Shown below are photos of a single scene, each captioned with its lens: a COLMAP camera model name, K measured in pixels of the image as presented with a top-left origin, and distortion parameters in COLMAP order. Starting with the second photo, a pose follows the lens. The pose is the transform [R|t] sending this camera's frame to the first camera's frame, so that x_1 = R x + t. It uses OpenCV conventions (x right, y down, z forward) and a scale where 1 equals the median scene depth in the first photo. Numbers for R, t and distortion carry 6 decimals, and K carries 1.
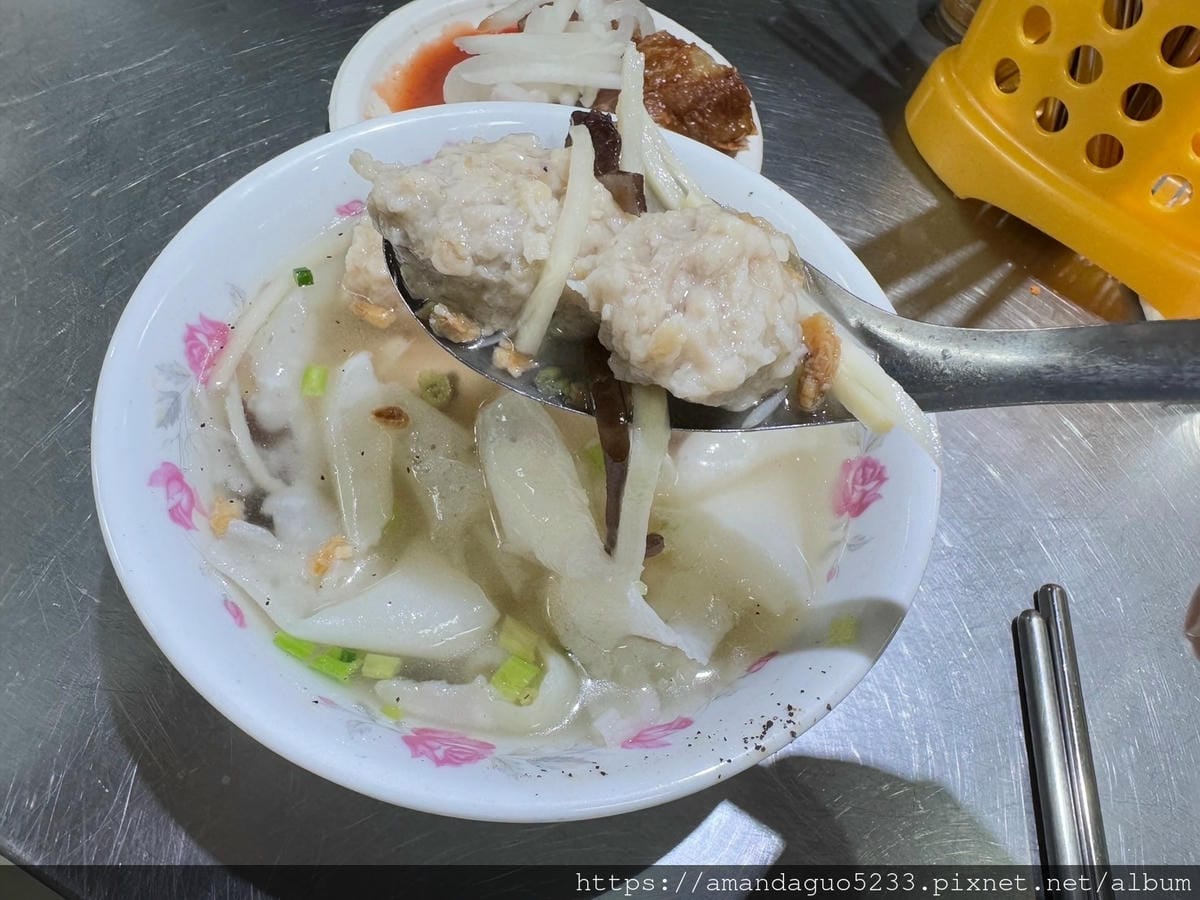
lens RADIAL K [[854.3, 0, 600.0], [0, 854.3, 450.0], [0, 0, 1]] dist [0.005405, 0.000457]
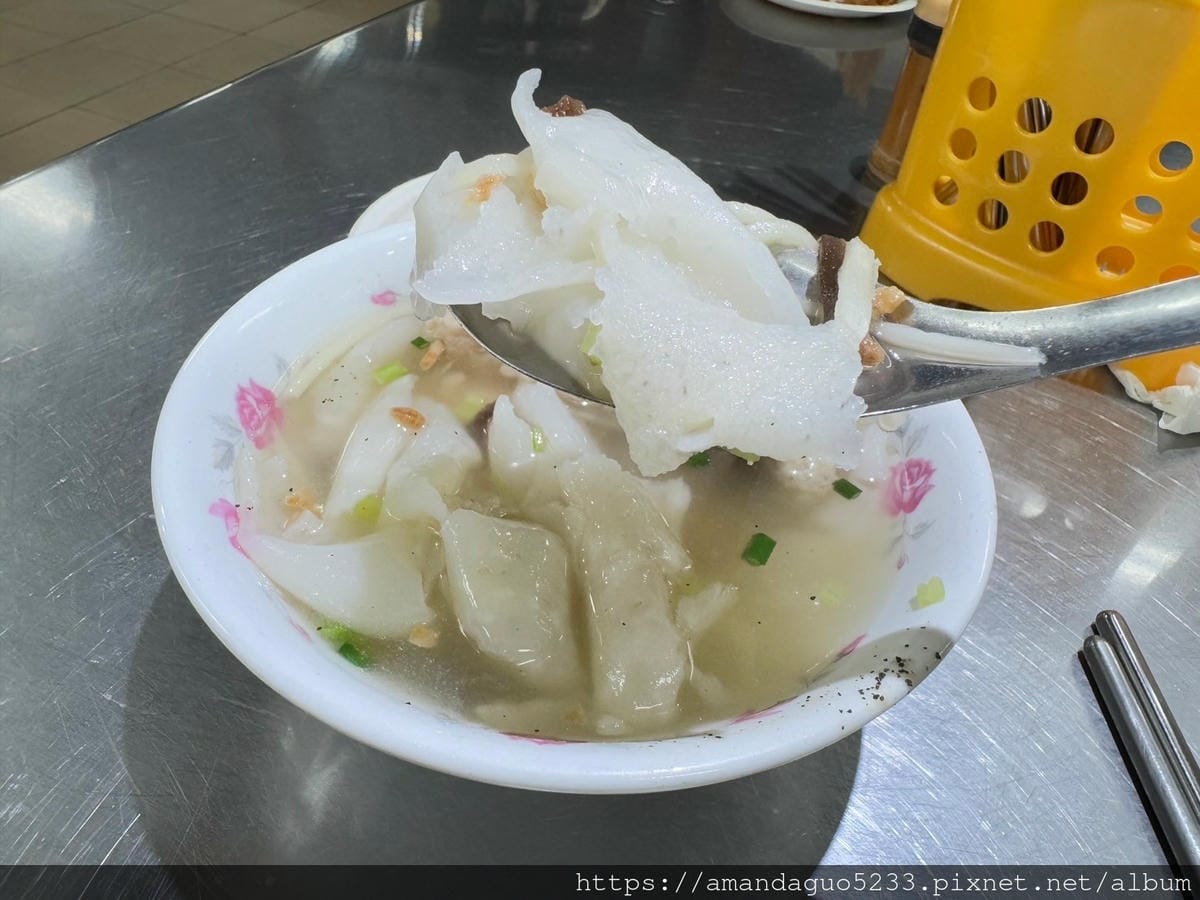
lens RADIAL K [[859.8, 0, 600.0], [0, 859.8, 450.0], [0, 0, 1]] dist [-0.000393, 0.001419]
pose [[0.994495, -0.090793, 0.052302, -0.108920], [0.101656, 0.957025, -0.271606, 0.241780], [-0.025394, 0.275427, 0.960986, 0.019835]]
